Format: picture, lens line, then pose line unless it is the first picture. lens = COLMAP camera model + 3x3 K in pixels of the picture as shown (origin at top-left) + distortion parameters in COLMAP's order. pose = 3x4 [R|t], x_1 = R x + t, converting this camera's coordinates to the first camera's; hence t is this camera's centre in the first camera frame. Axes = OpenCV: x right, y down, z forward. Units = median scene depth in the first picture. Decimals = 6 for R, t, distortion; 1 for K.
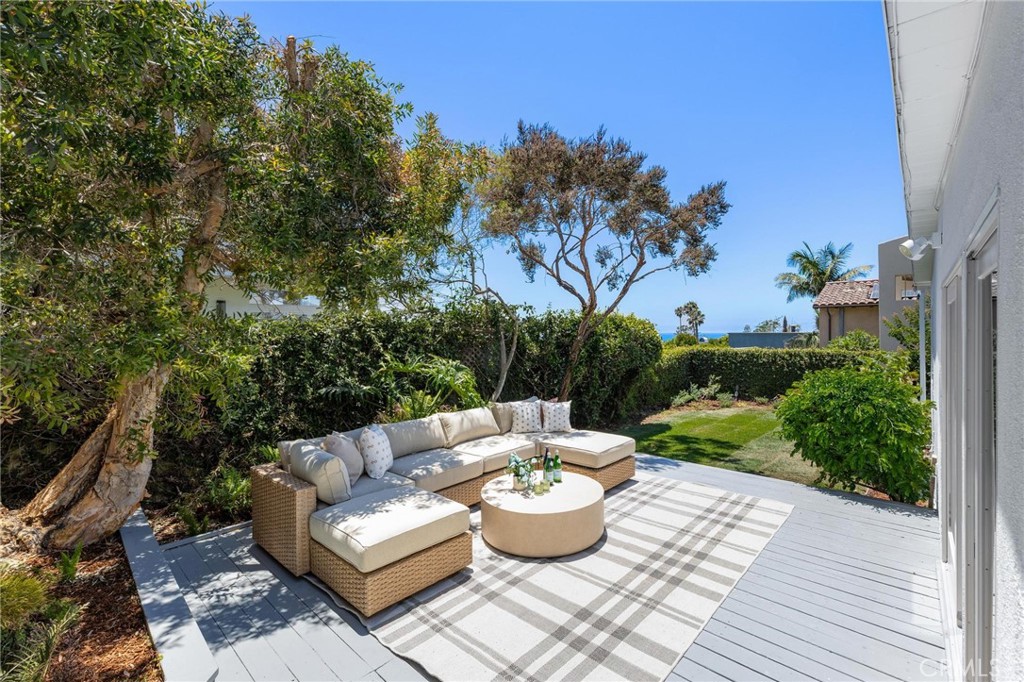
lens RADIAL K [[435.4, 0, 545.3], [0, 435.4, 337.4], [0, 0, 1]] dist [0.003839, 0.000369]
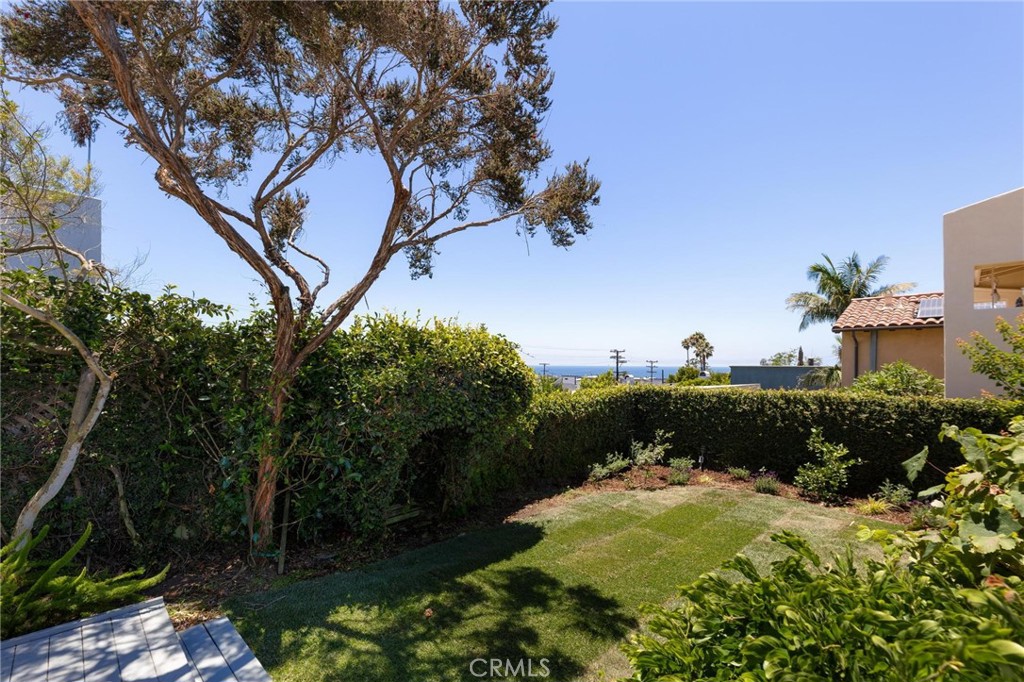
lens RADIAL K [[453.7, 0, 511.3], [0, 453.7, 367.0], [0, 0, 1]] dist [0.001062, 0.000260]
pose [[0.997279, 0.009529, -0.073097, 0.471251], [-0.009964, 0.999935, -0.005594, 0.001941], [0.073039, 0.006307, 0.997309, 0.715841]]
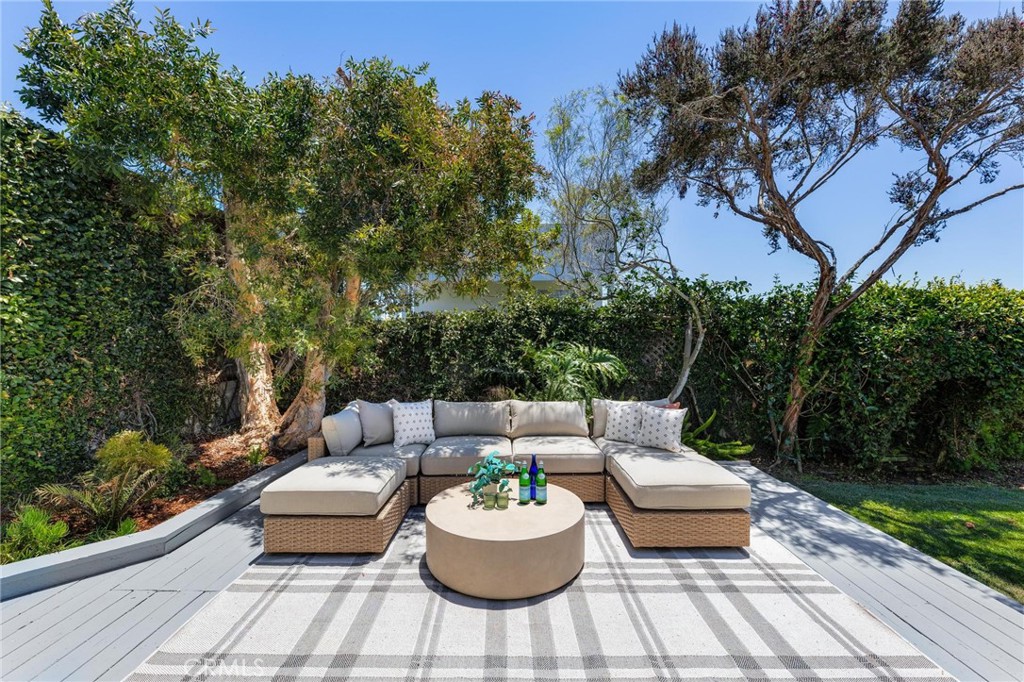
lens RADIAL K [[430.1, 0, 512.0], [0, 430.1, 341.0], [0, 0, 1]] dist [0.000736, 0.000492]
pose [[0.653157, 0.012328, -0.757122, 0.358671], [-0.005098, 0.999916, 0.011884, 0.028889], [0.757205, -0.003902, 0.653165, 0.313557]]
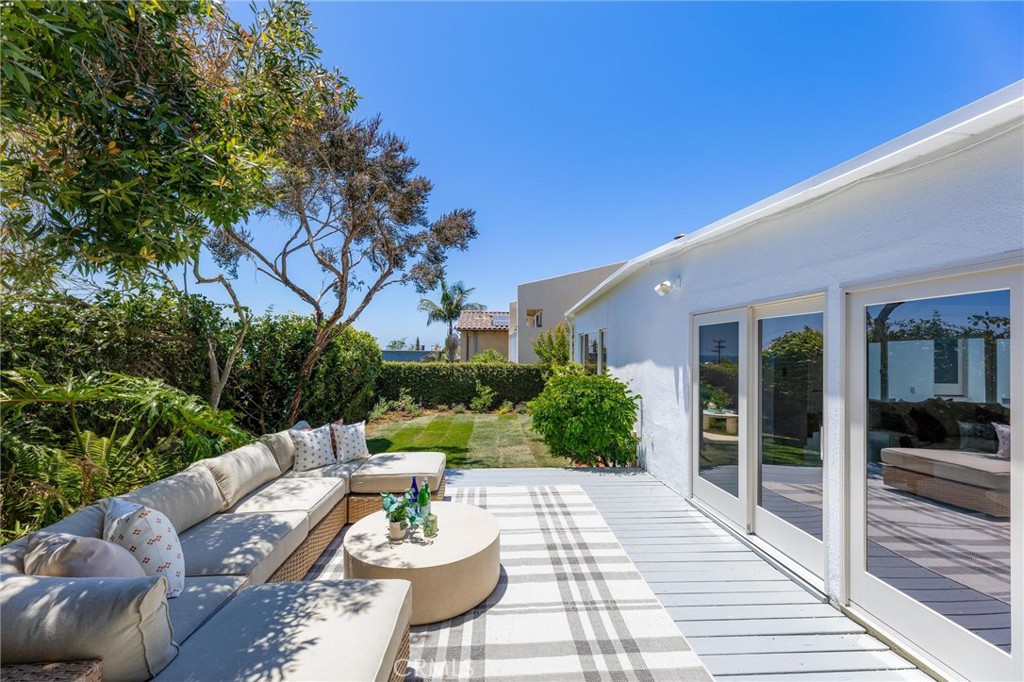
lens RADIAL K [[406.9, 0, 508.3], [0, 406.9, 350.2], [0, 0, 1]] dist [0.000437, 0.000002]
pose [[0.725242, 0.014986, 0.688331, -0.259579], [-0.006567, 0.999868, -0.014850, 0.016261], [-0.688463, 0.006249, 0.725244, 0.211639]]
